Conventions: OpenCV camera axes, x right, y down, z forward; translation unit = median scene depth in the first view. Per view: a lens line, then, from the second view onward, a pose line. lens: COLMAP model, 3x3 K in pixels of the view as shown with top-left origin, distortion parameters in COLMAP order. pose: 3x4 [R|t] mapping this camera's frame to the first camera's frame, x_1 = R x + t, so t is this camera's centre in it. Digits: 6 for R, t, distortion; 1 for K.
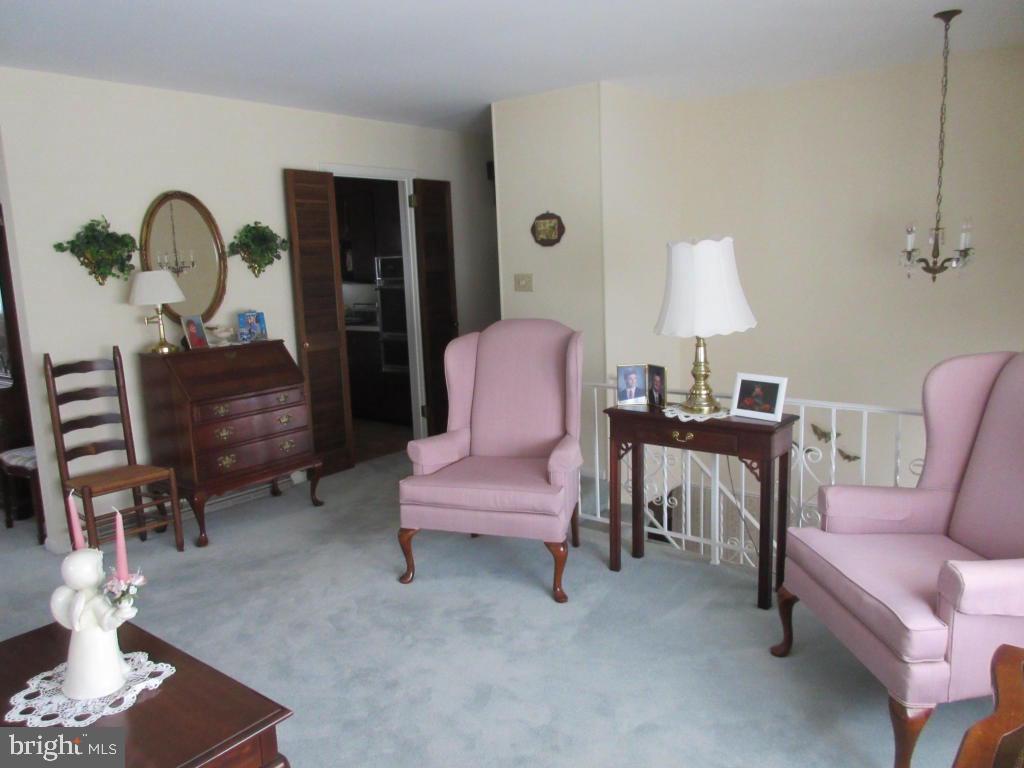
lens RADIAL K [[766.2, 0, 512.0], [0, 766.2, 384.0], [0, 0, 1]] dist [0.005750, 0.000244]
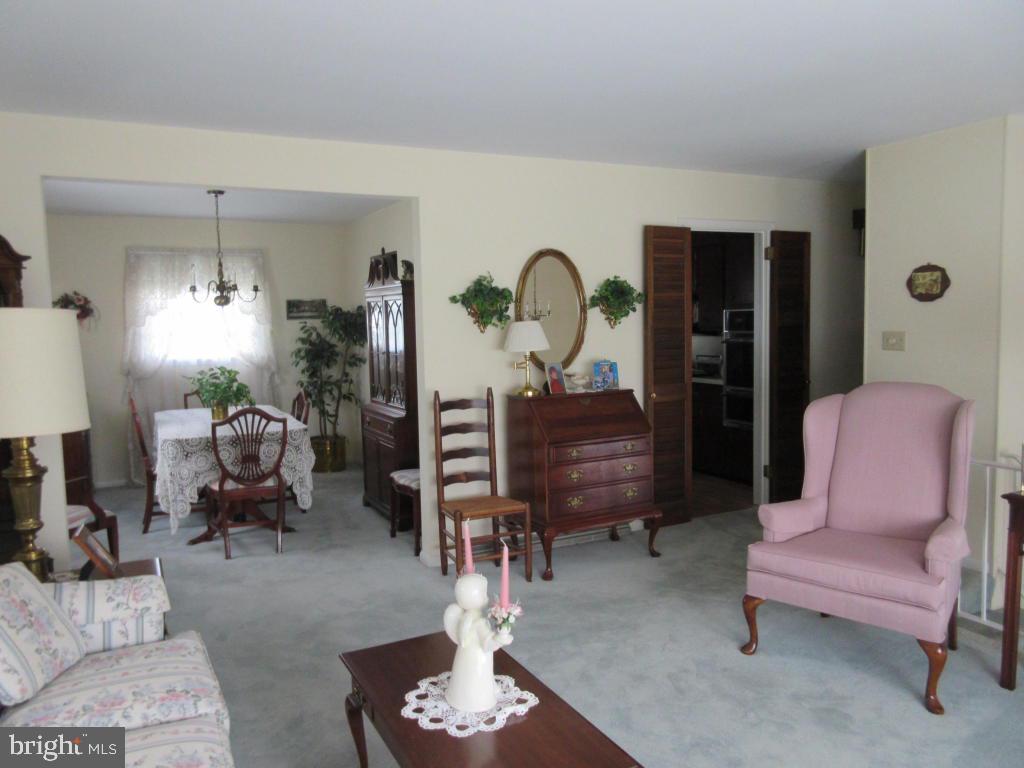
lens RADIAL K [[766.2, 0, 512.0], [0, 766.2, 384.0], [0, 0, 1]] dist [0.005750, 0.000244]
pose [[0.912871, 0.054053, -0.404655, -0.035202], [-0.079011, 0.995848, -0.045219, -0.006337], [0.400530, 0.073252, 0.913351, -0.006645]]
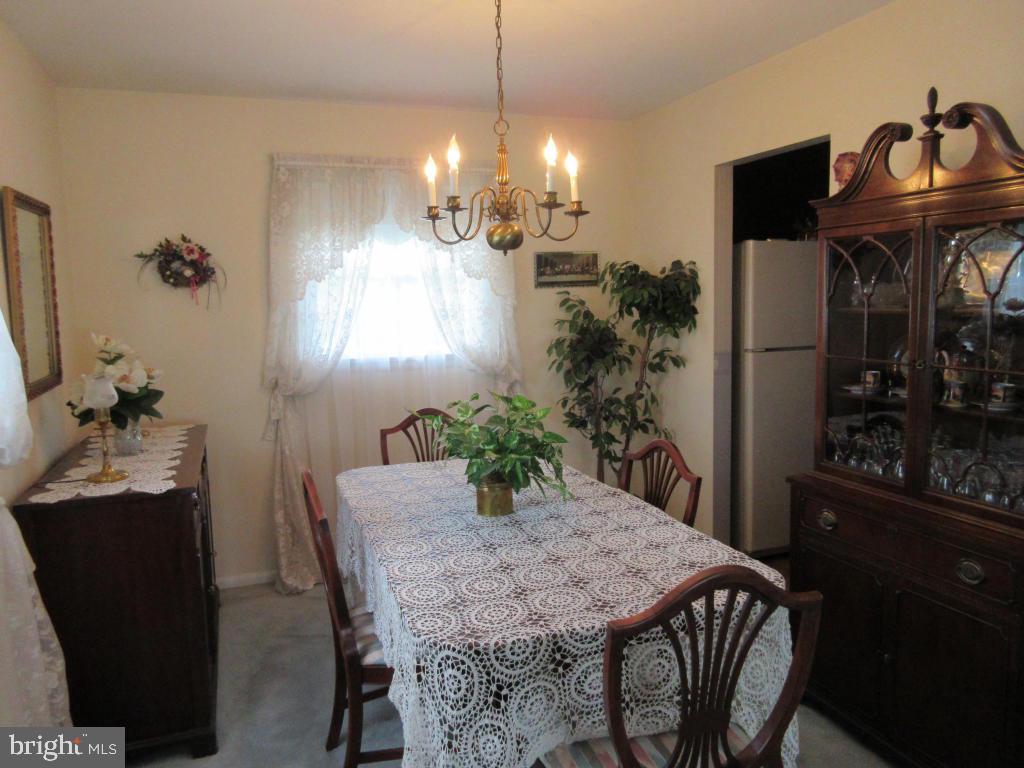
lens RADIAL K [[751.0, 0, 512.7], [0, 751.0, 367.5], [0, 0, 1]] dist [0.003865, 0.000532]
pose [[0.860606, 0.064797, -0.505131, -0.622588], [-0.089274, 0.995709, -0.024371, -0.052011], [0.501385, 0.066070, 0.862698, 0.432532]]
